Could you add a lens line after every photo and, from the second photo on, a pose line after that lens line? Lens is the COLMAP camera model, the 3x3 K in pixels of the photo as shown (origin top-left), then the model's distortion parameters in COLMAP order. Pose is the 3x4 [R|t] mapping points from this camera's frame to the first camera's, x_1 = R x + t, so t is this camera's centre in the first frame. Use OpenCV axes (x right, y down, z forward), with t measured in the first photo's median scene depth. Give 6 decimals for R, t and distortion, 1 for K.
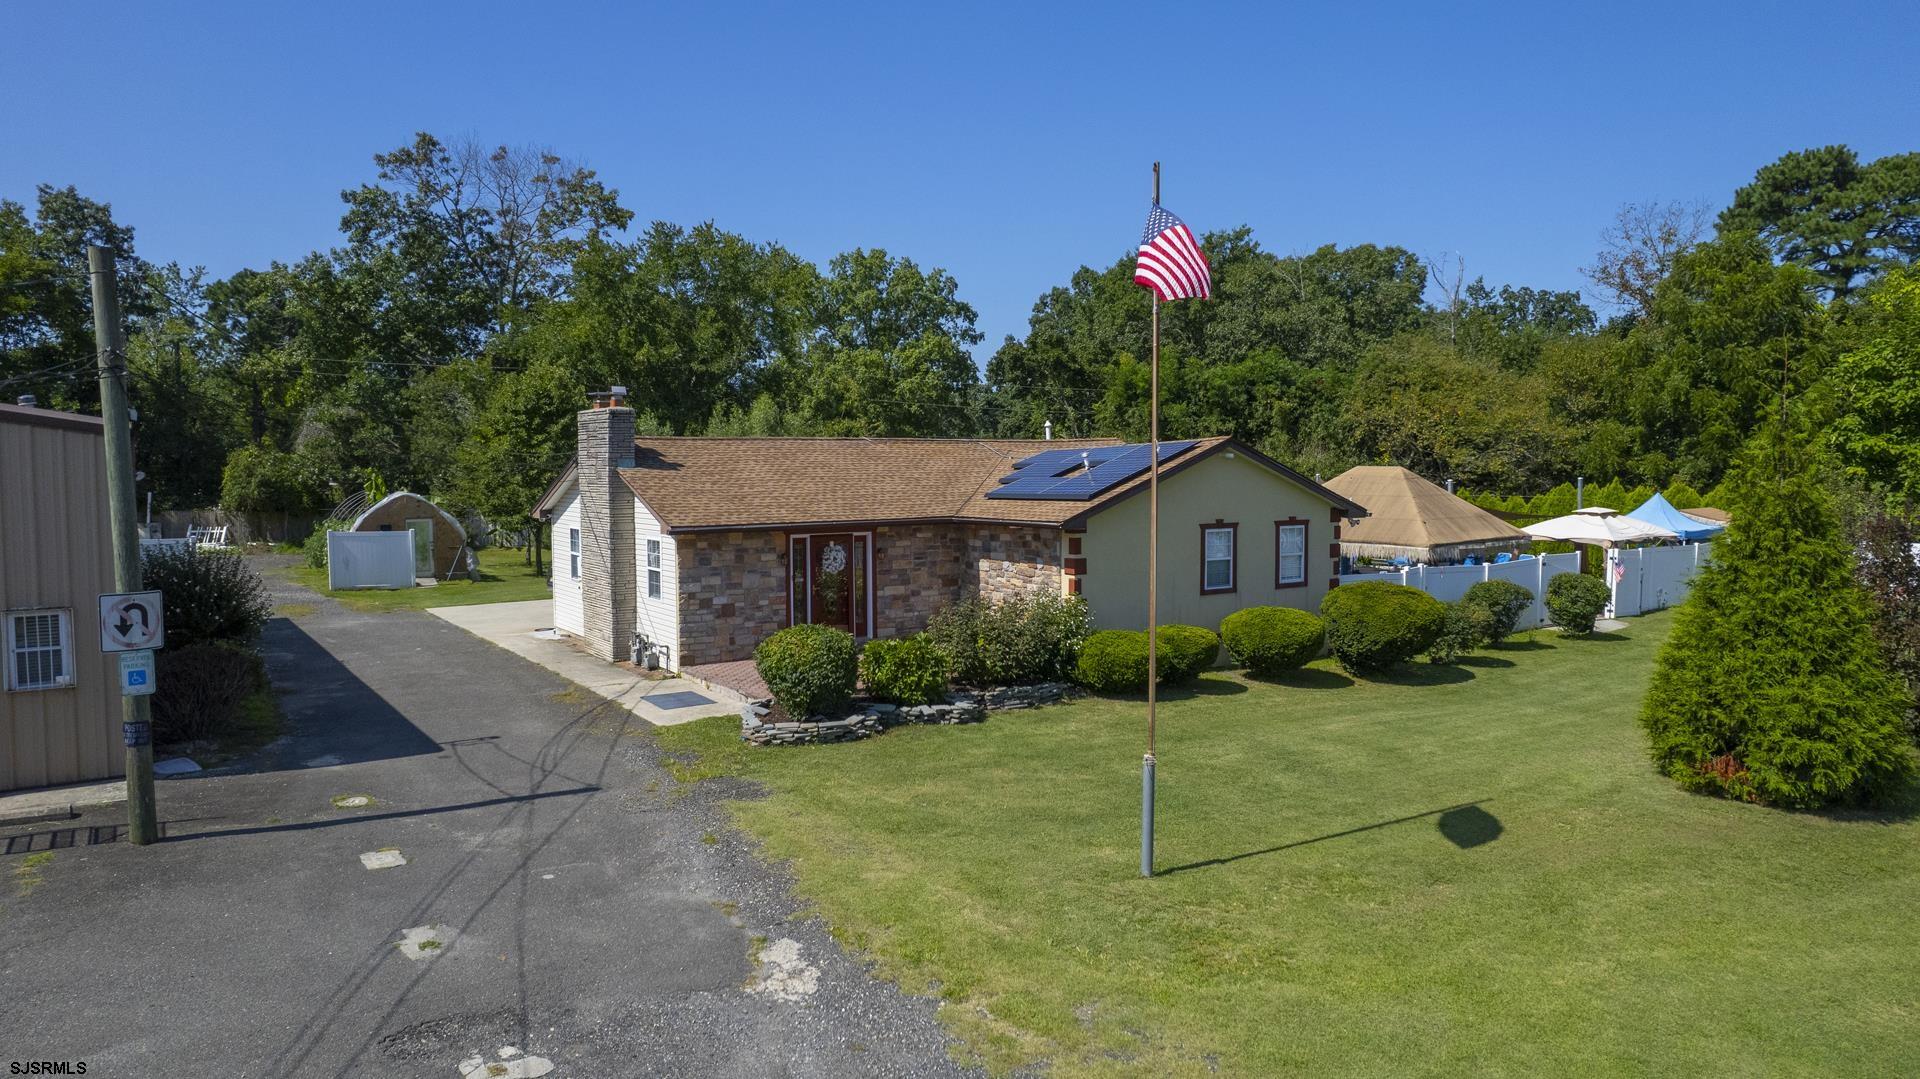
lens RADIAL K [[1223.3, 0, 952.7], [0, 1223.3, 541.4], [0, 0, 1]] dist [-0.046443, 0.032564]
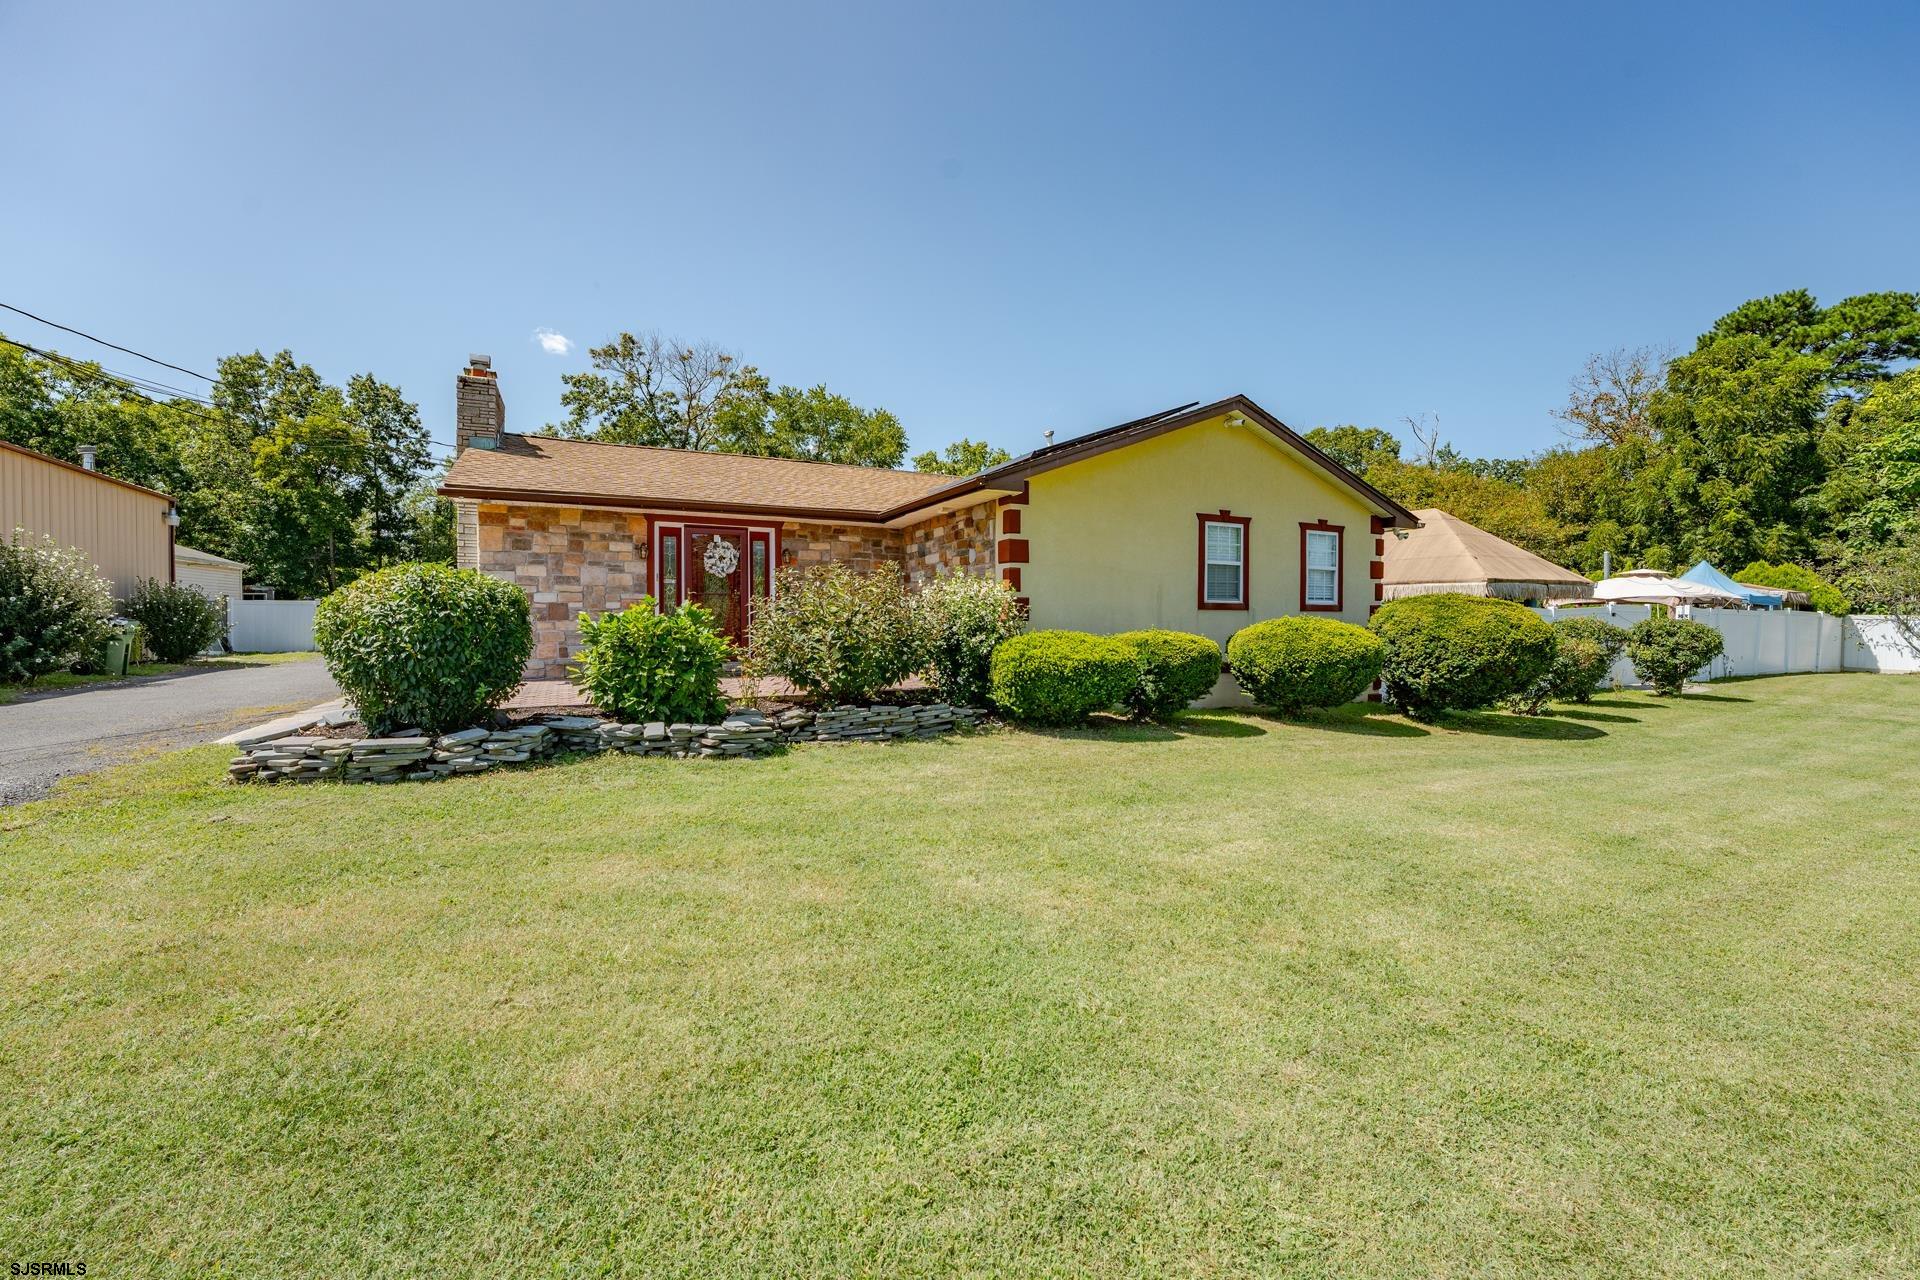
lens RADIAL K [[774.9, 0, 967.7], [0, 774.9, 639.5], [0, 0, 1]] dist [-0.018532, -0.000146]
pose [[0.992804, 0.008396, -0.119454, 0.116307], [-0.013413, 0.999059, -0.041258, 0.081709], [0.118995, 0.042563, 0.991982, 0.501210]]
